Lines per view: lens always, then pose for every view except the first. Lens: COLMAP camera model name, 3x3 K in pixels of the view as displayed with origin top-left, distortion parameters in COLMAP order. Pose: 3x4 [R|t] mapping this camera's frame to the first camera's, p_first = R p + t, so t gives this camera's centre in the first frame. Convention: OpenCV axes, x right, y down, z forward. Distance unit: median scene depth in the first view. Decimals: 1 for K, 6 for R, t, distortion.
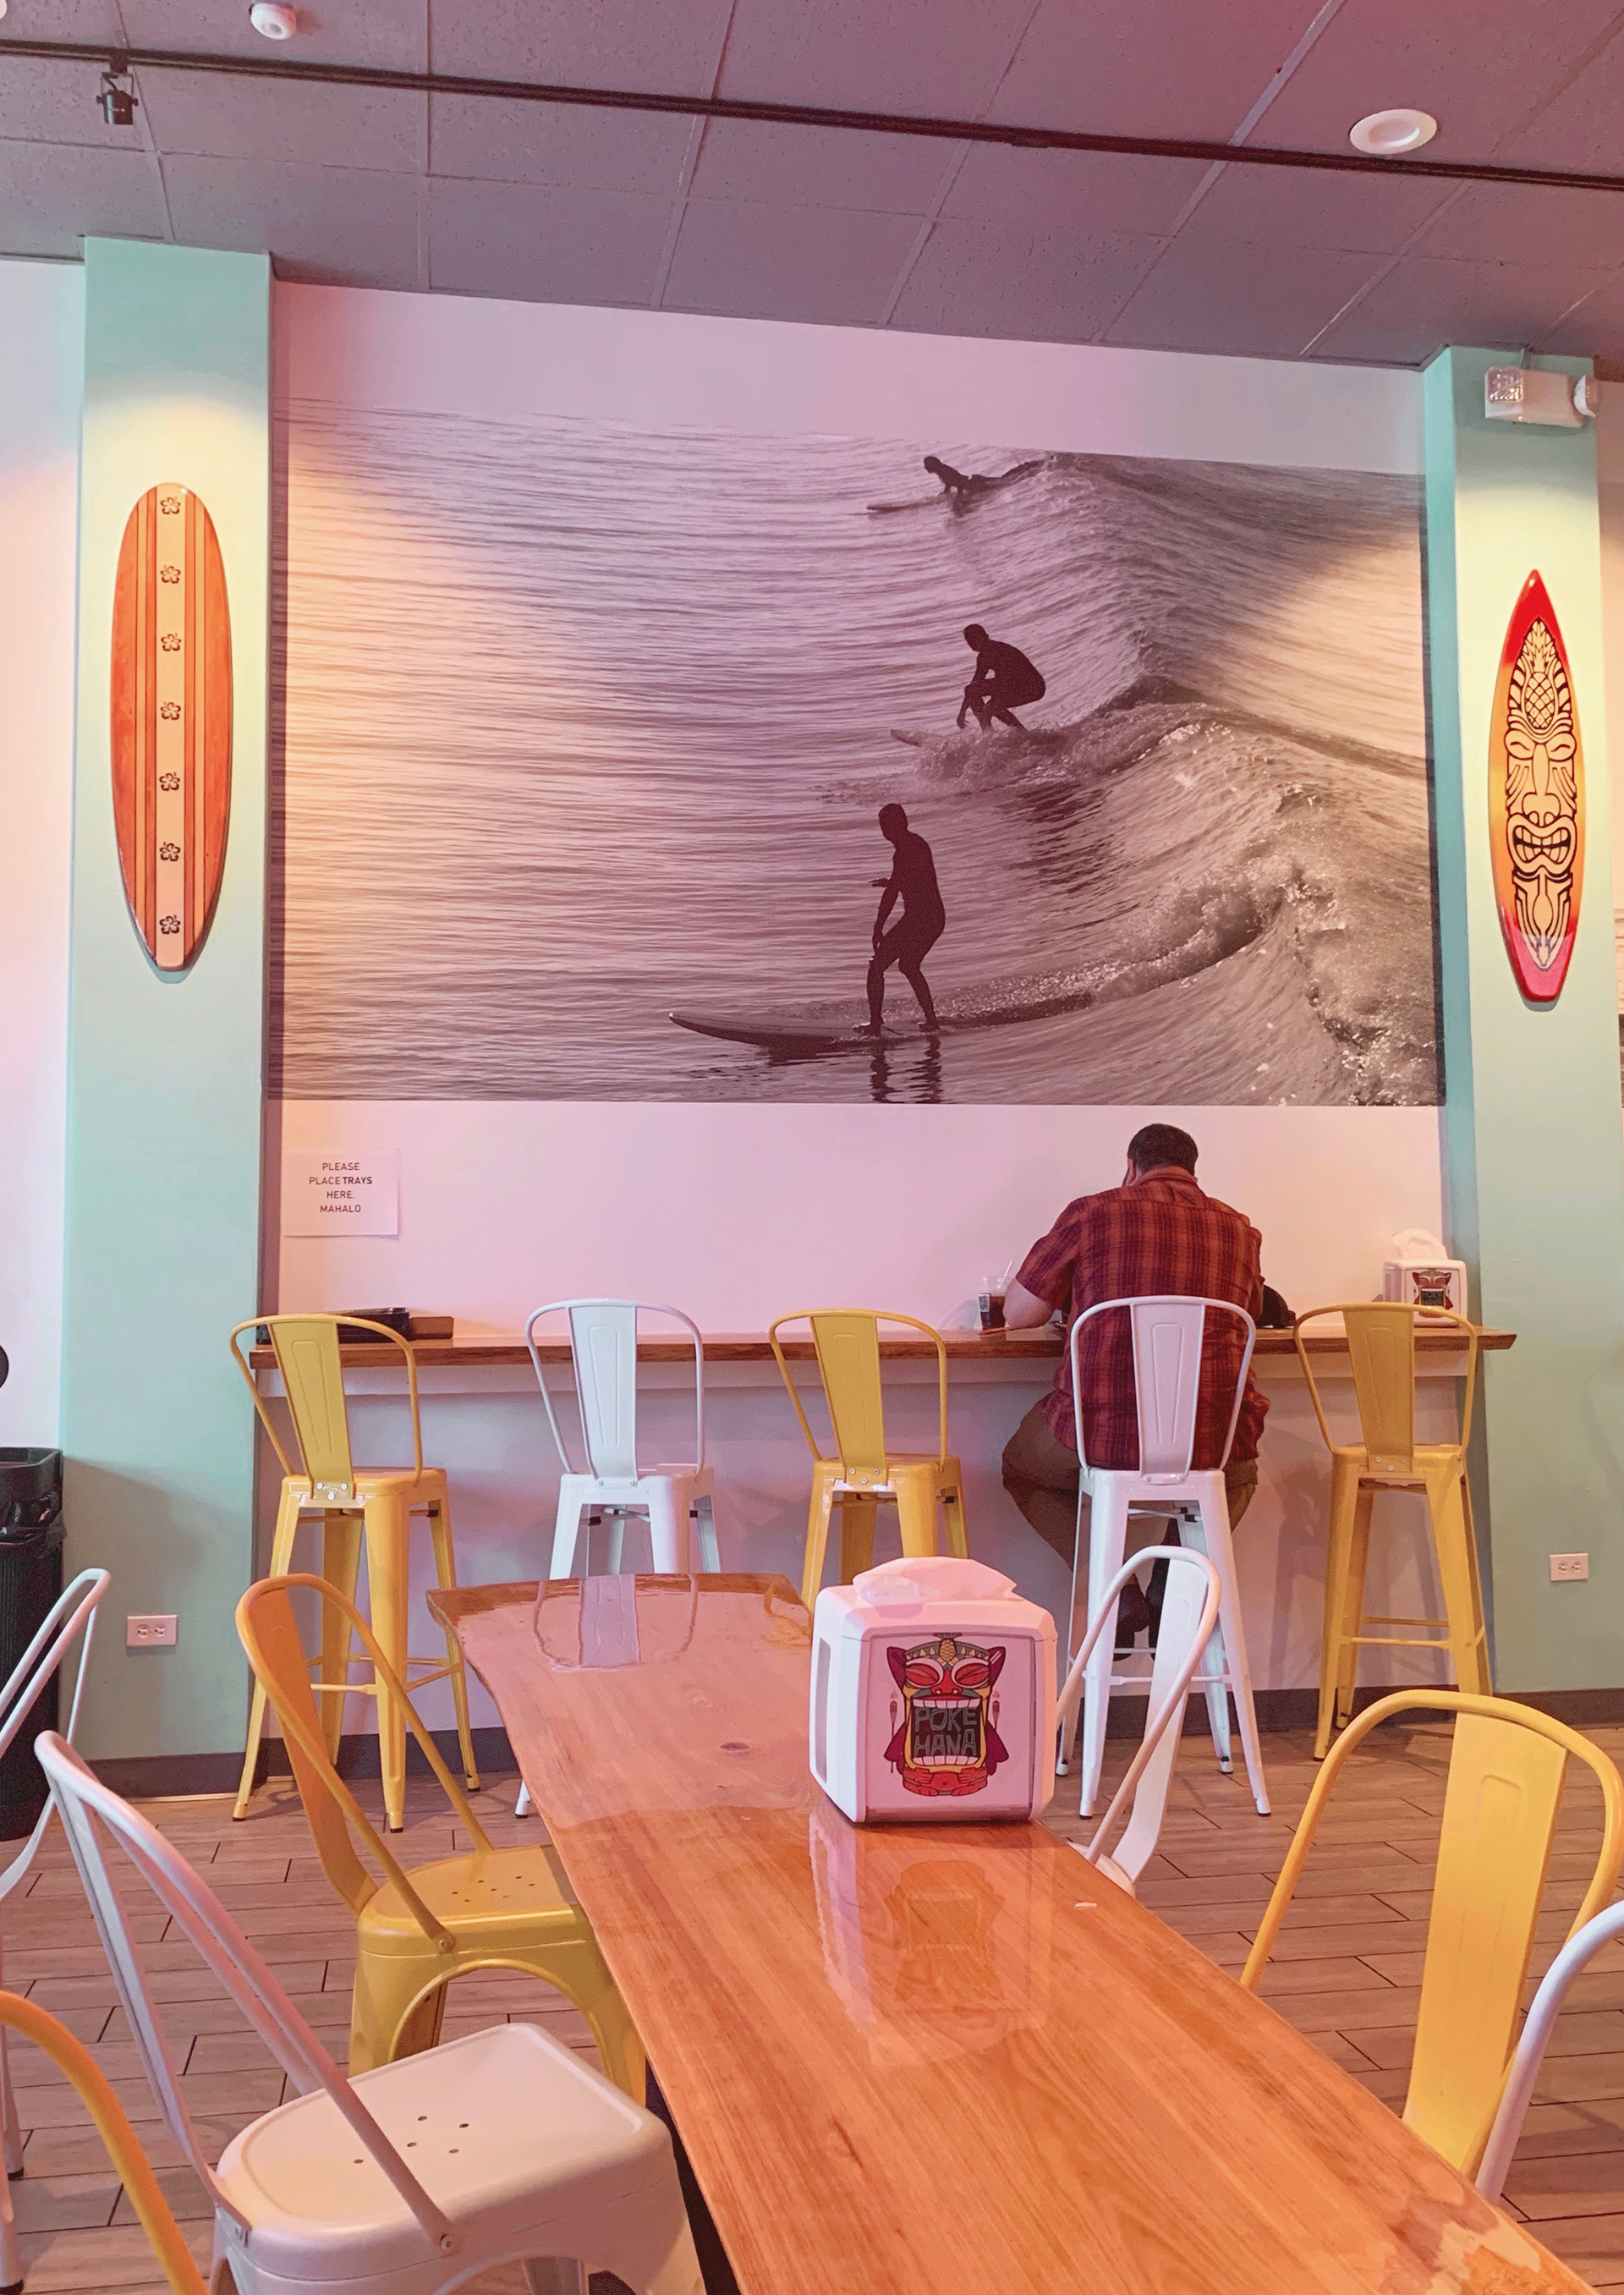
lens RADIAL K [[2122.0, 0, 812.7], [0, 2122.0, 1147.4], [0, 0, 1]] dist [0.004757, 0.000000]
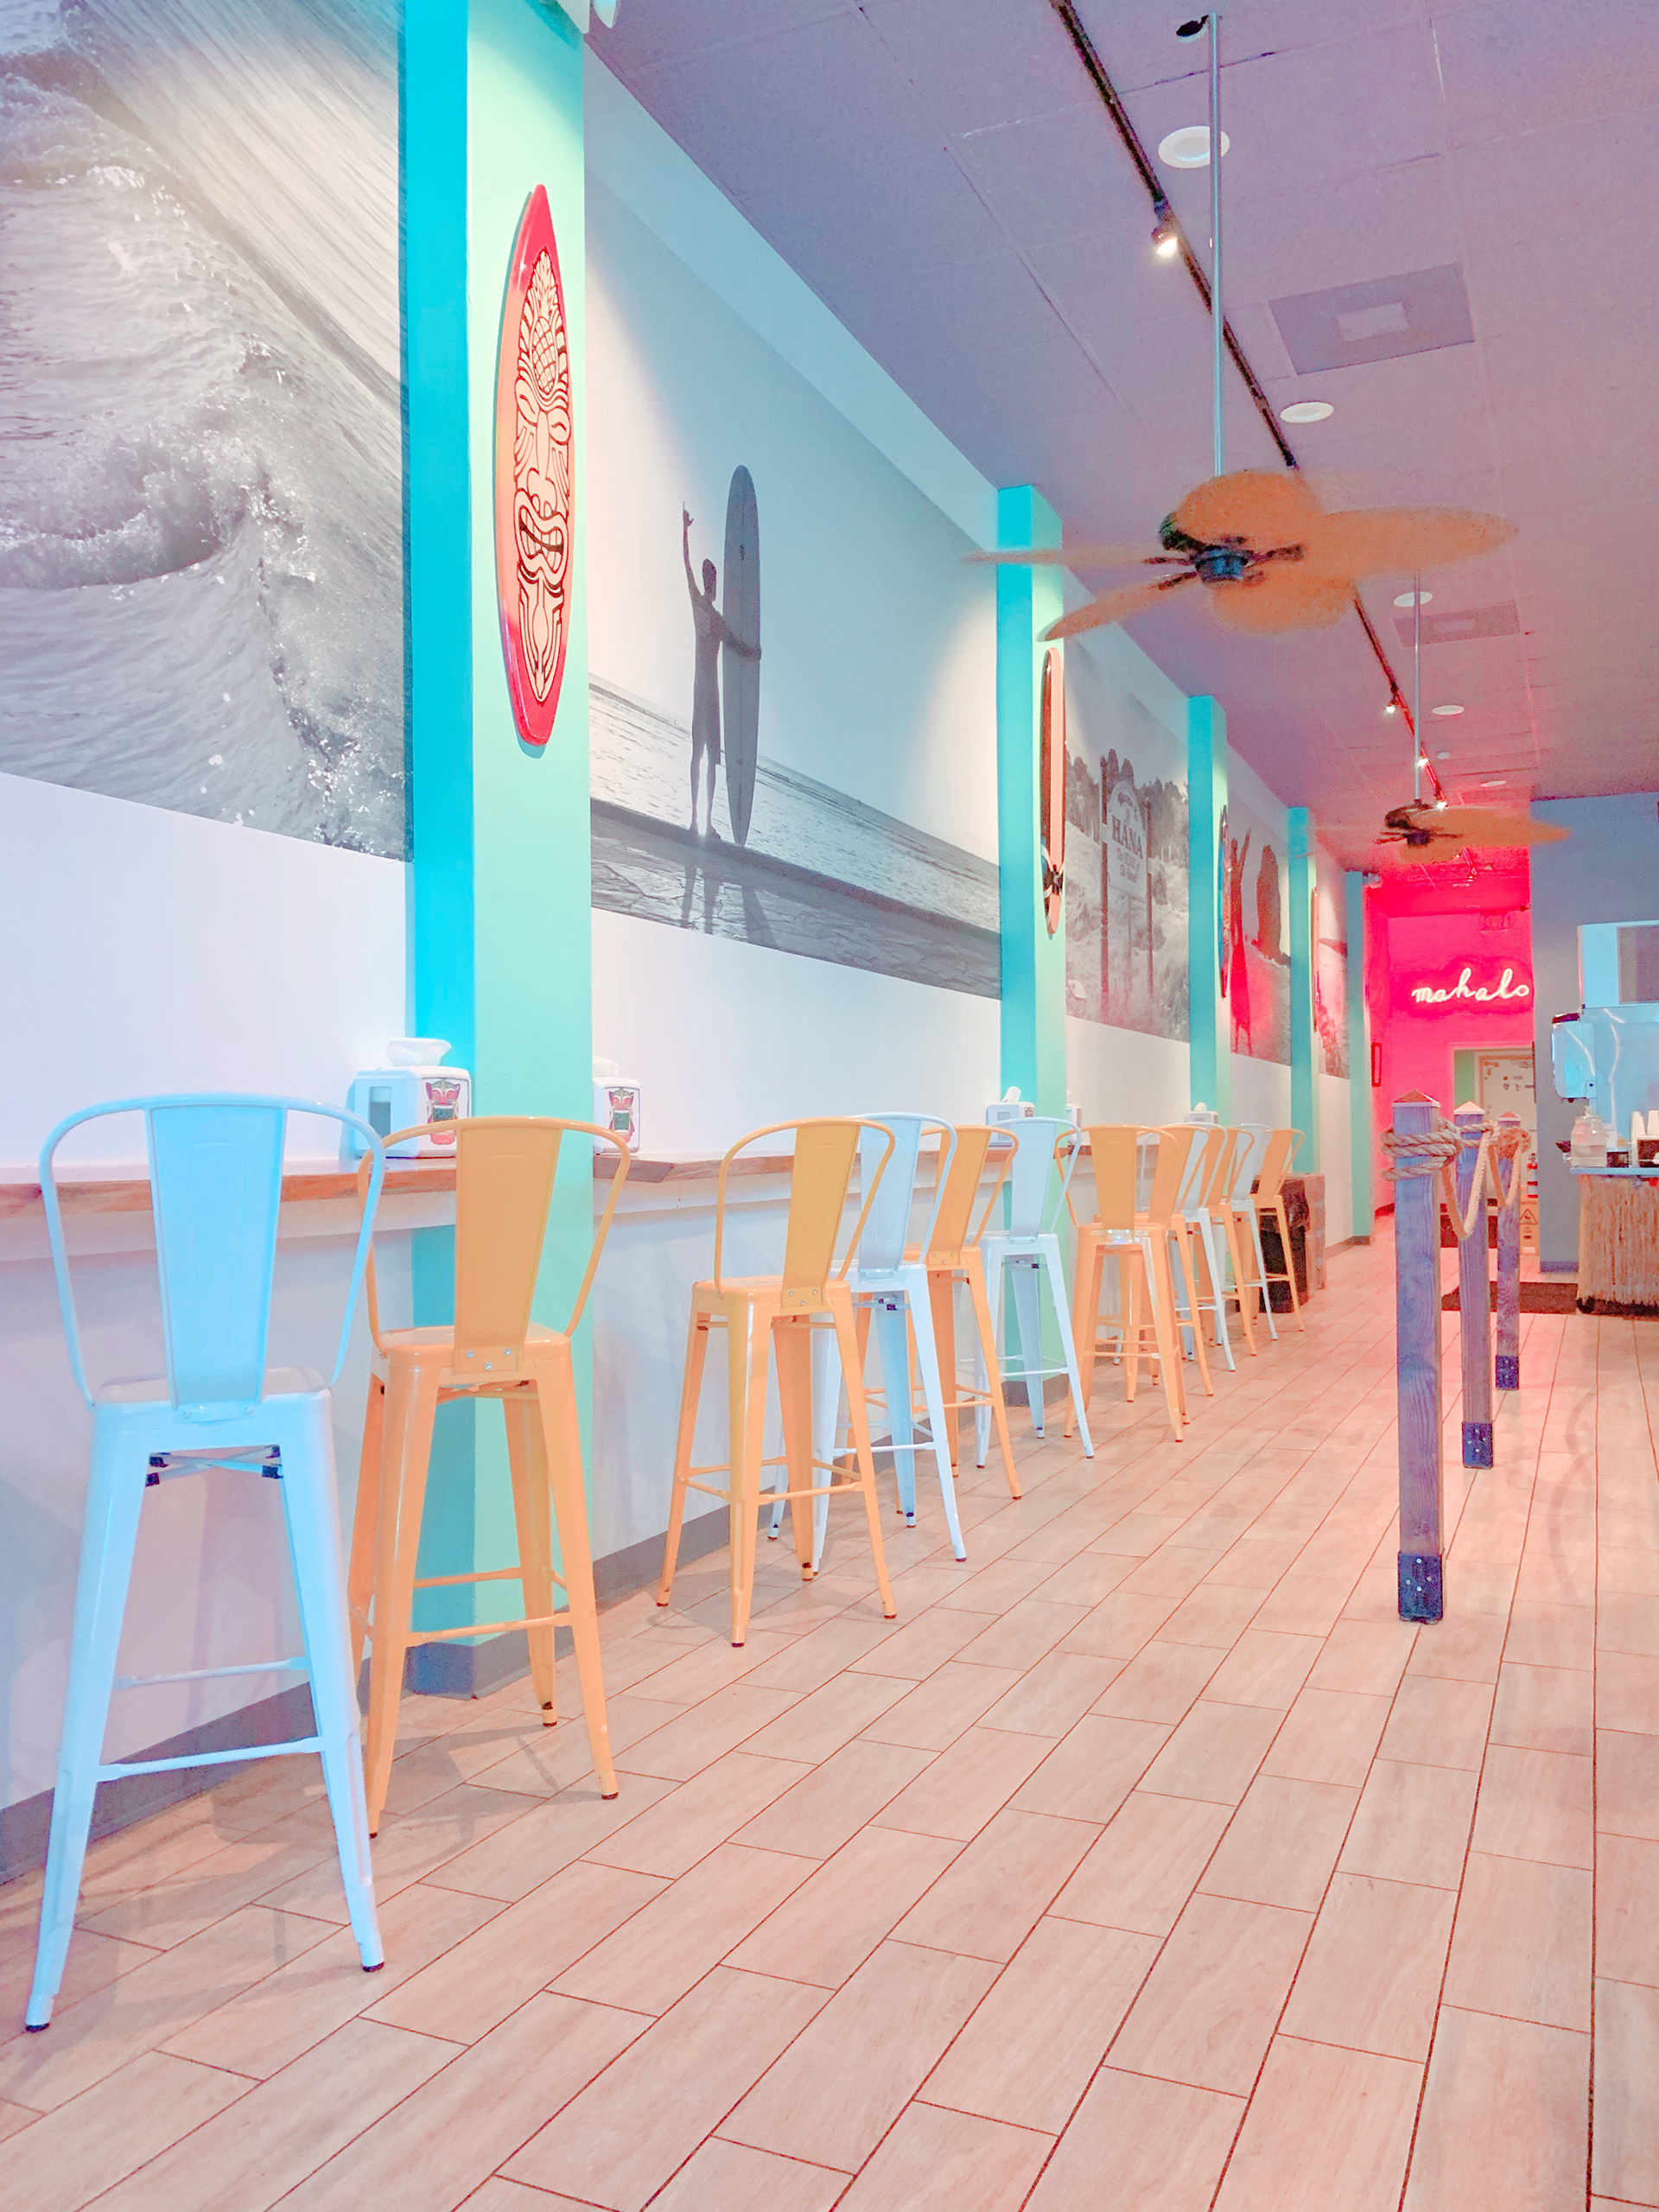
lens RADIAL K [[1665.5, 0, 834.4], [0, 1665.5, 1102.8], [0, 0, 1]] dist [0.003349, -0.006988]
pose [[0.564701, 0.019742, 0.825059, -0.094612], [-0.046475, 0.998888, 0.007908, 0.052688], [-0.823986, -0.042810, 0.564991, 0.556303]]
